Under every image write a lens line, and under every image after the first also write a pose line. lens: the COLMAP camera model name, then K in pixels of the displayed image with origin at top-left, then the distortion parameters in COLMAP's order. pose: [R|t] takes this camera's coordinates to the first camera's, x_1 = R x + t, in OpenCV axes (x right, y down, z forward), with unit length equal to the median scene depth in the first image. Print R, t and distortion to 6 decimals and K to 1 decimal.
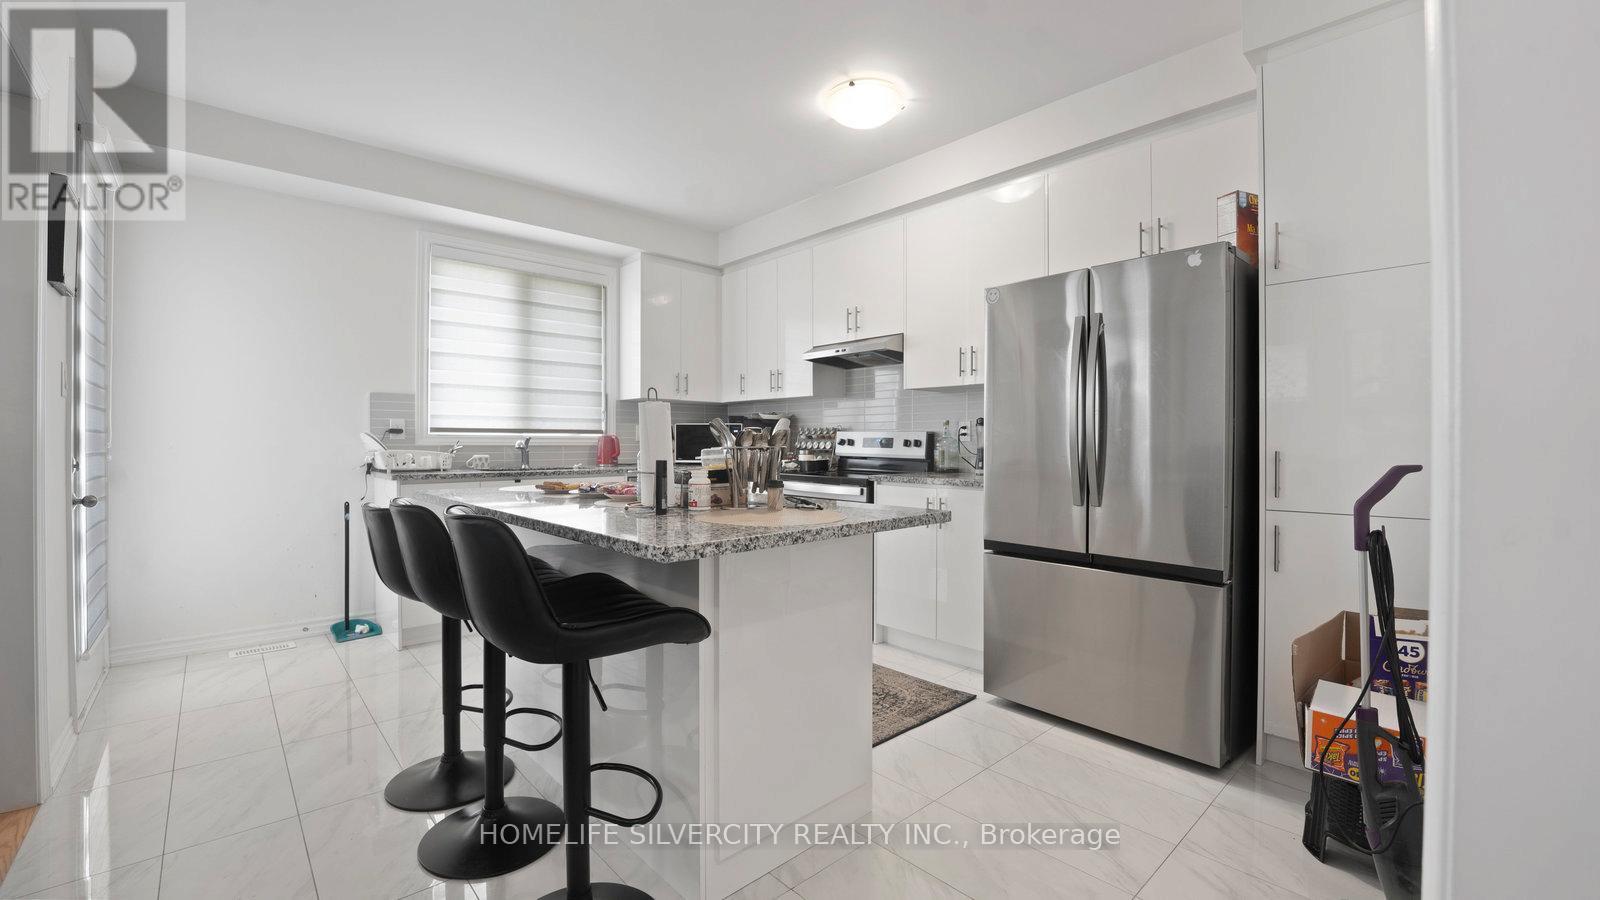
lens RADIAL K [[654.4, 0, 805.7], [0, 654.4, 446.9], [0, 0, 1]] dist [-0.023812, -0.000014]
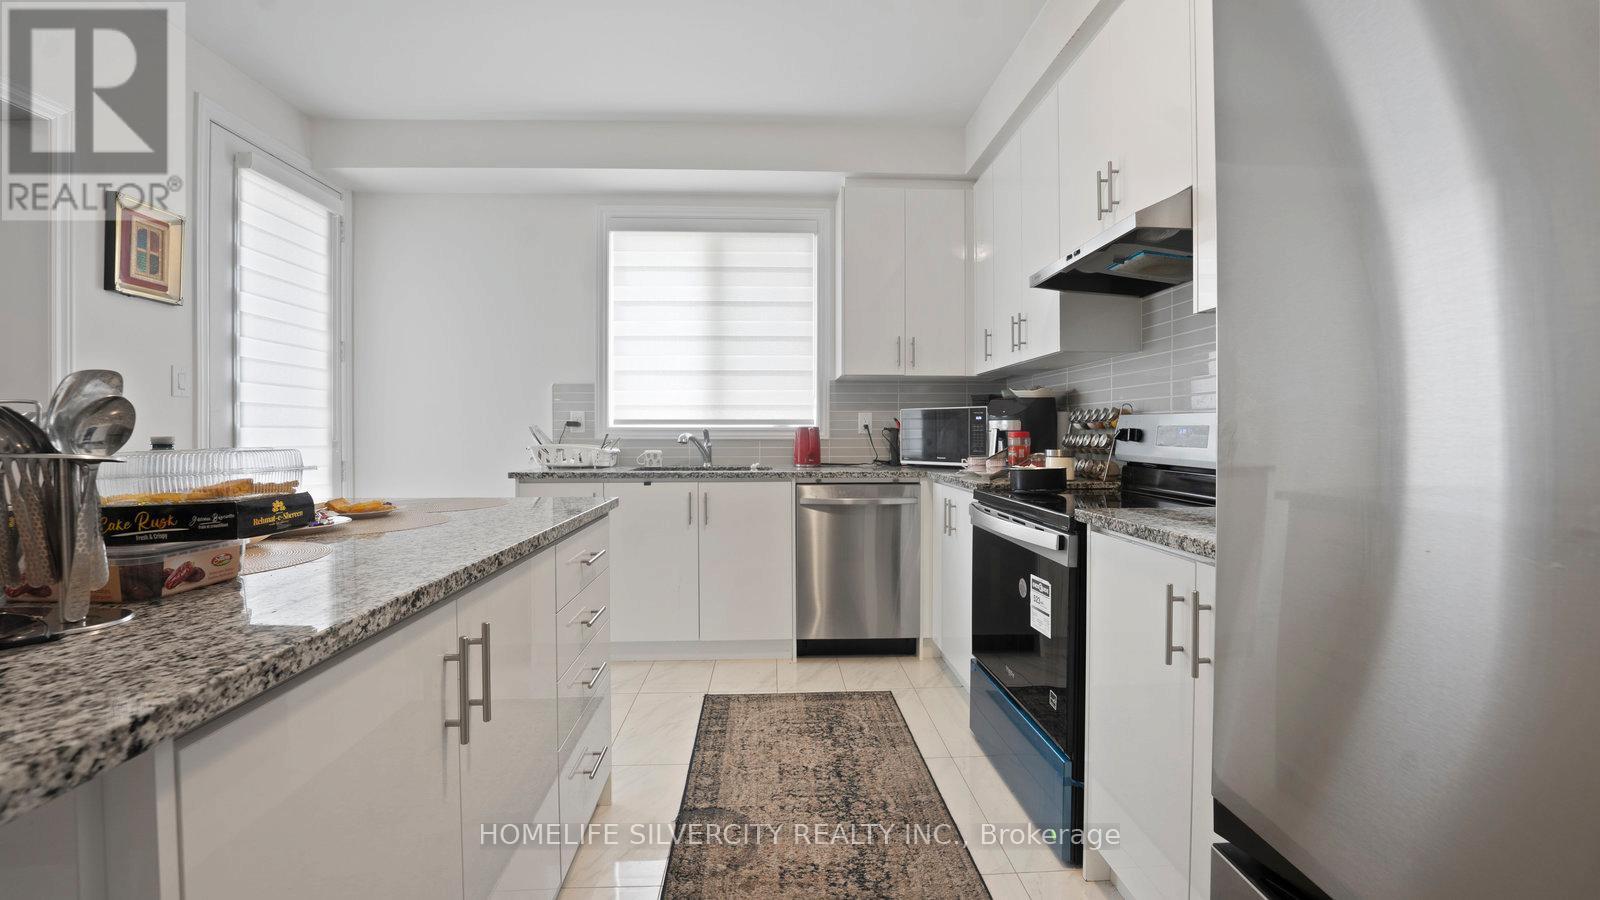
lens RADIAL K [[654.4, 0, 795.2], [0, 654.4, 439.6], [0, 0, 1]] dist [-0.023812, -0.000014]
pose [[0.763536, 0.003616, -0.645755, 0.195510], [-0.001468, 0.999991, 0.003863, -0.005294], [0.645764, -0.002002, 0.763535, 0.433623]]
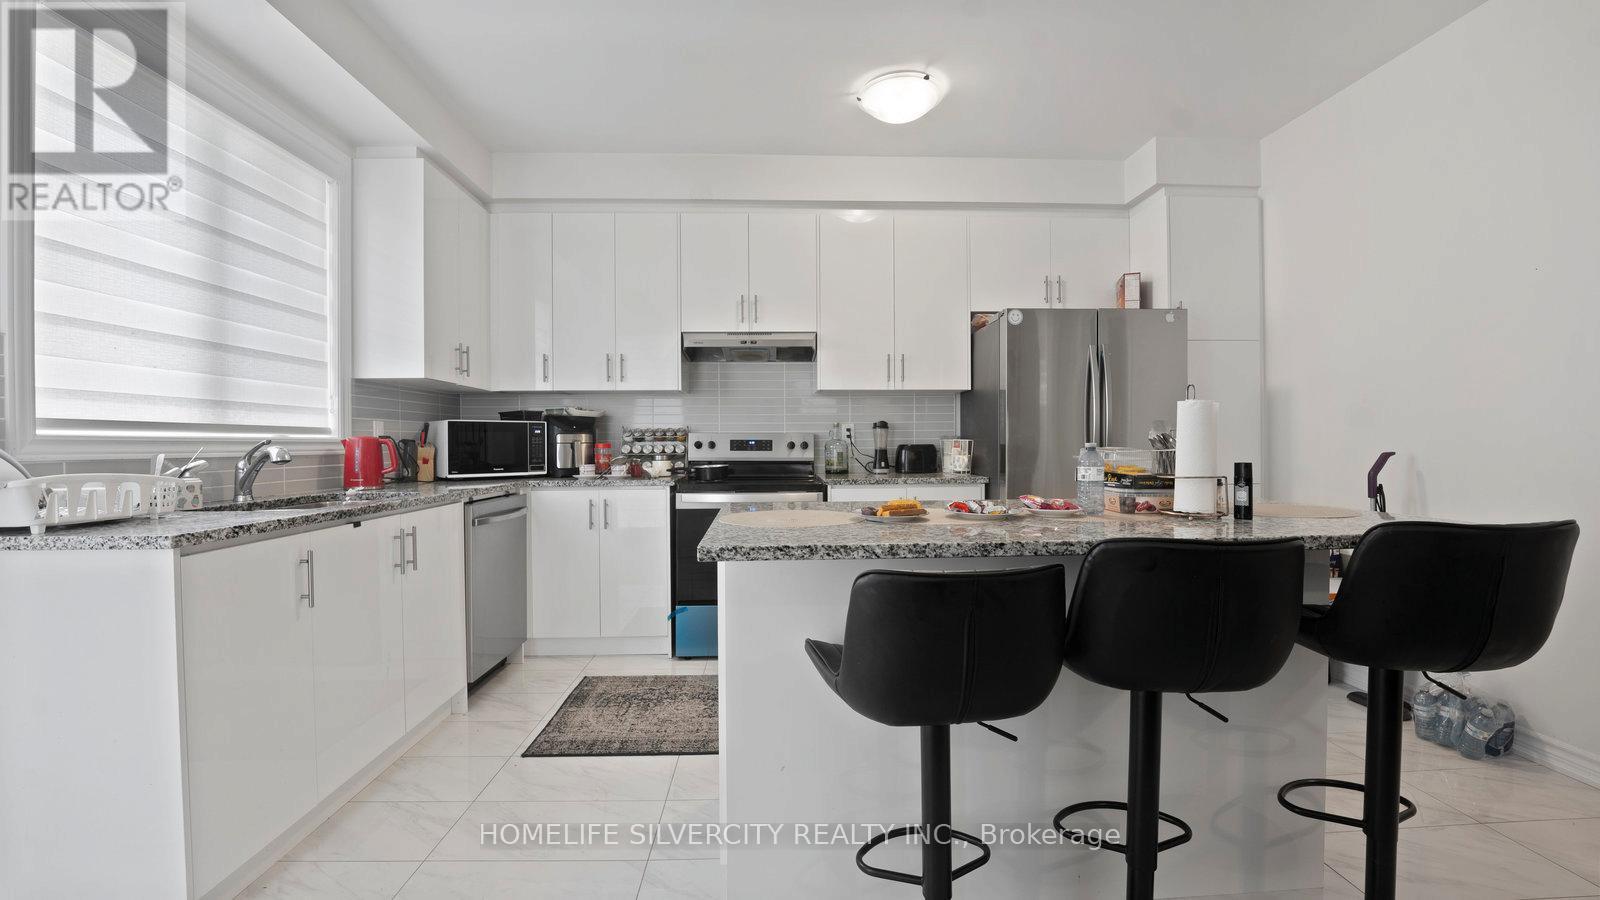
lens RADIAL K [[654.4, 0, 795.0], [0, 654.4, 447.3], [0, 0, 1]] dist [-0.023812, -0.000014]
pose [[0.645813, -0.011484, 0.763409, -0.535257], [0.013815, 0.999899, 0.003355, -0.005380], [-0.763371, 0.008380, 0.645906, 0.345724]]
